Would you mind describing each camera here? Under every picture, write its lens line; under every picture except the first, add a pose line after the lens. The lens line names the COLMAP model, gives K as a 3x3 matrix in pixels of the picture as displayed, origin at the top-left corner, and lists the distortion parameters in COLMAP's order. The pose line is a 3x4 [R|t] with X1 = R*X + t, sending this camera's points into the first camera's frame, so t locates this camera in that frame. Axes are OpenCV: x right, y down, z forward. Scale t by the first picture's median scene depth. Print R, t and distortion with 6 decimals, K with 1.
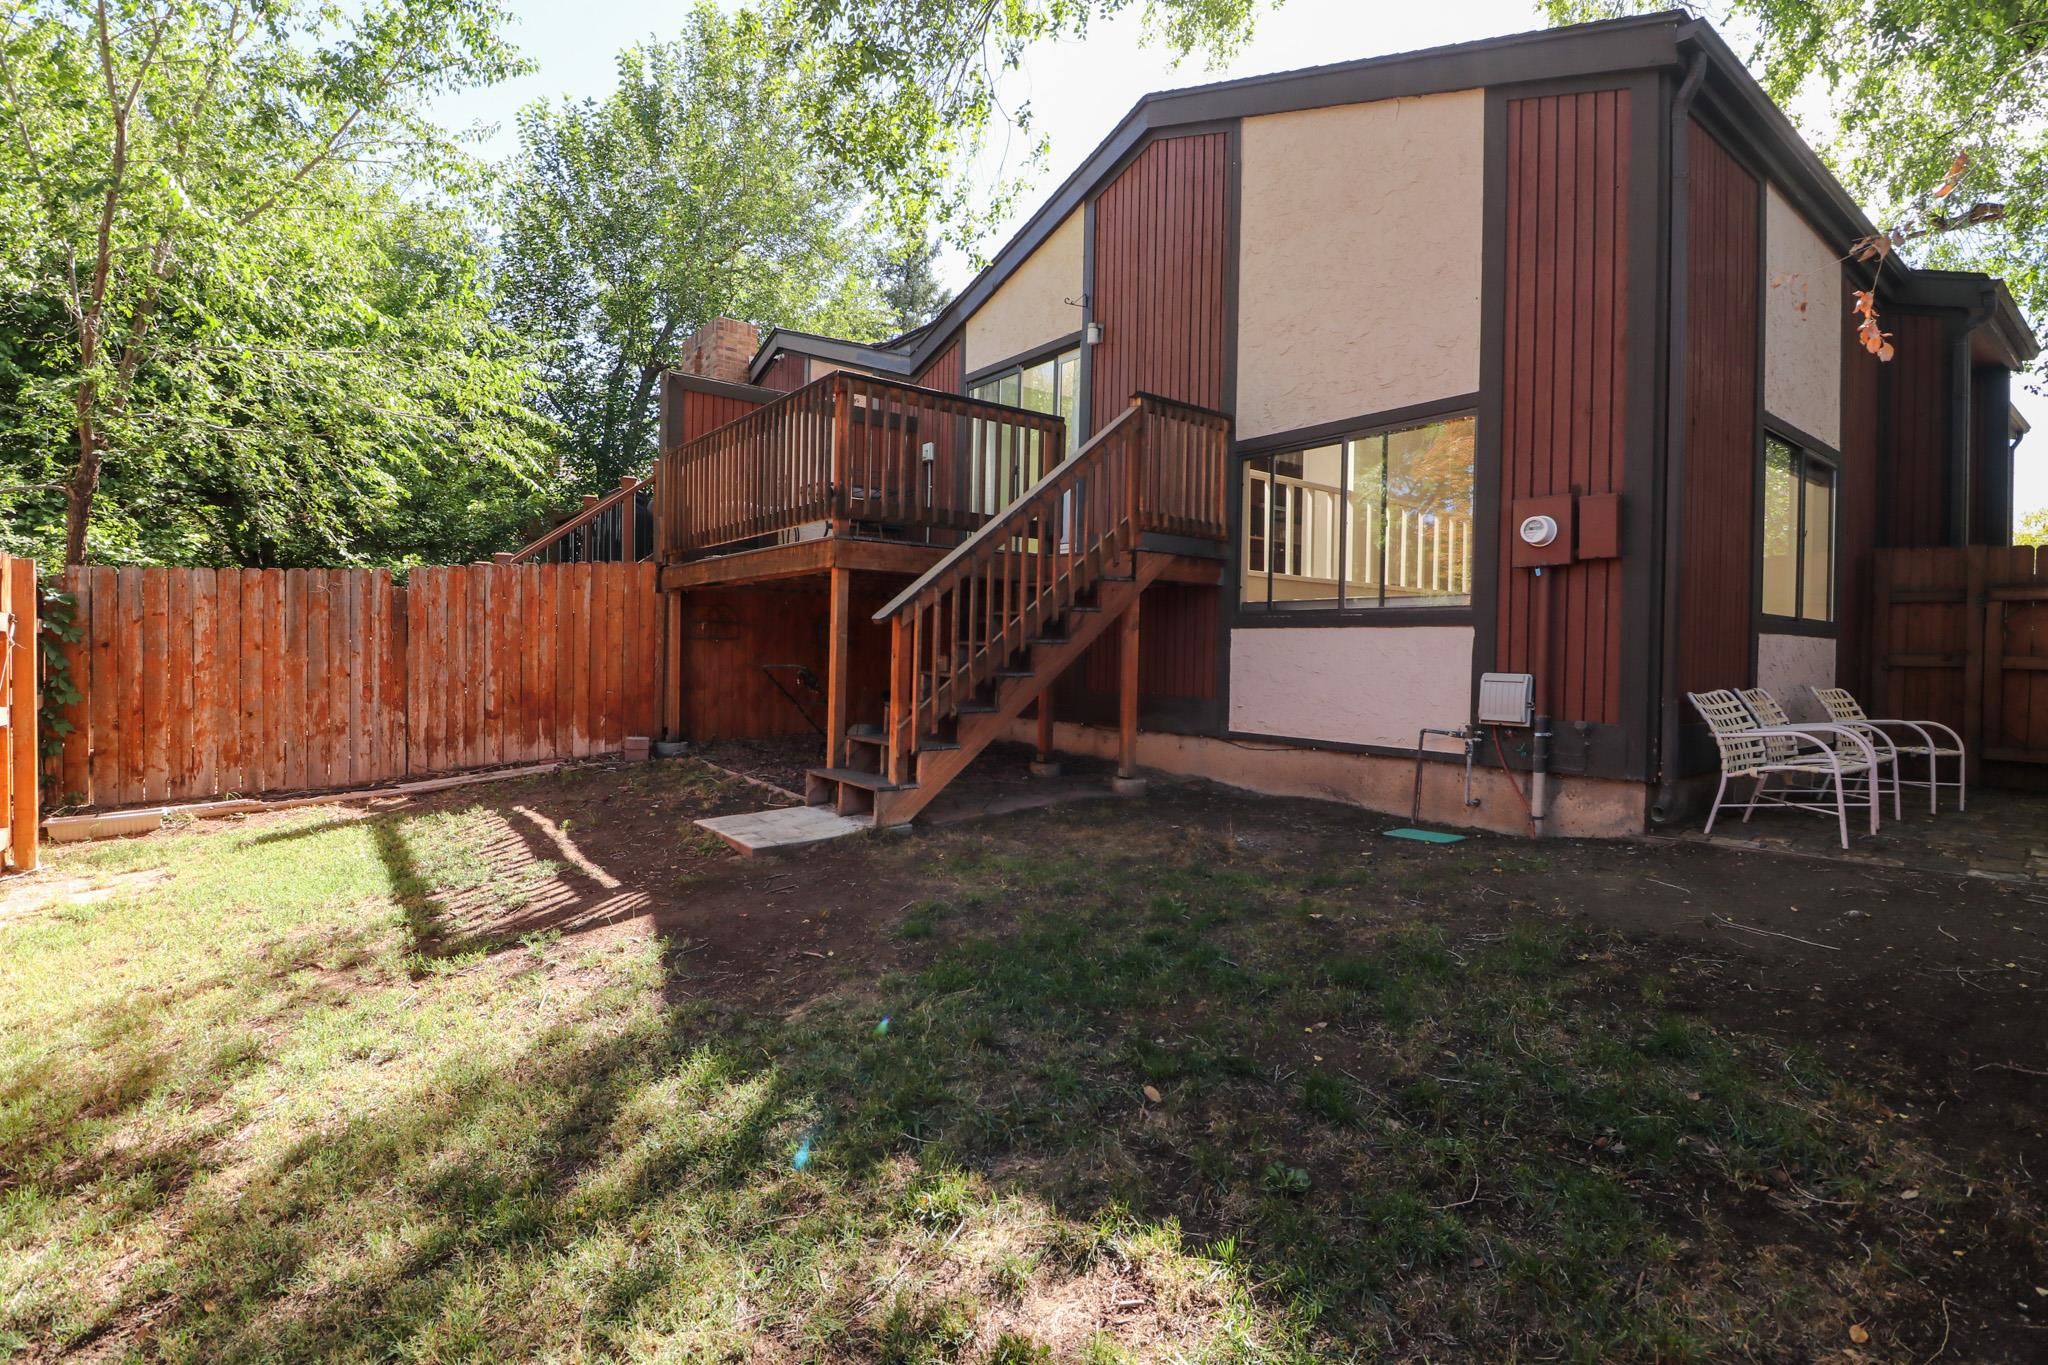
lens RADIAL K [[937.0, 0, 1026.2], [0, 937.0, 652.7], [0, 0, 1]] dist [-0.019286, -0.000380]
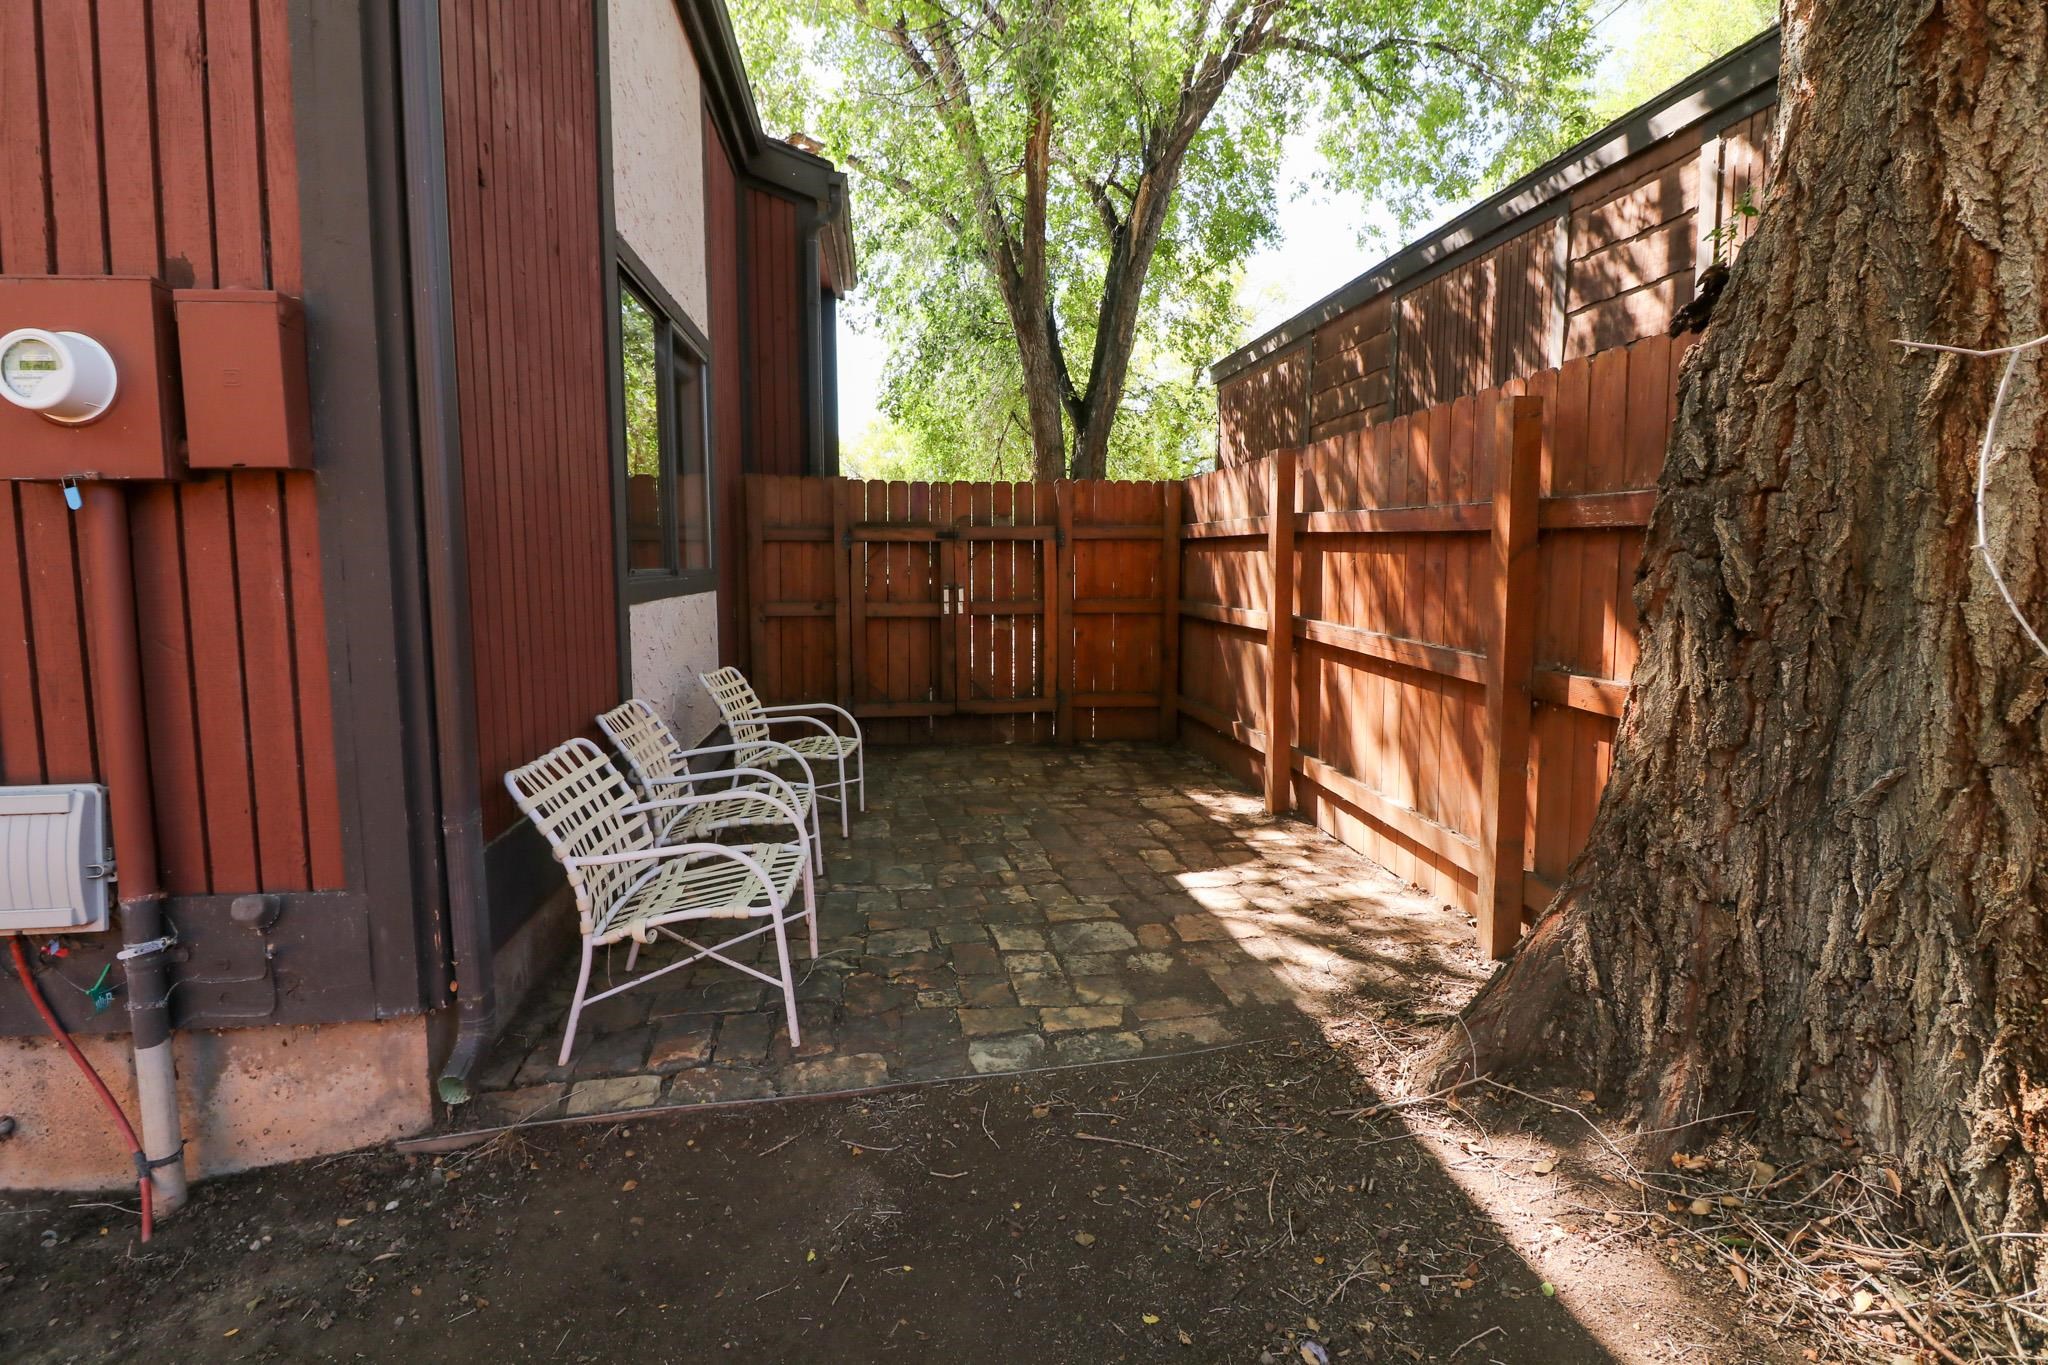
lens RADIAL K [[937.0, 0, 1026.2], [0, 937.0, 652.7], [0, 0, 1]] dist [-0.019286, -0.000380]
pose [[0.479297, -0.108072, 0.870974, 0.428872], [0.014503, 0.993229, 0.115261, -0.065356], [-0.877533, -0.042613, 0.477619, 0.538542]]
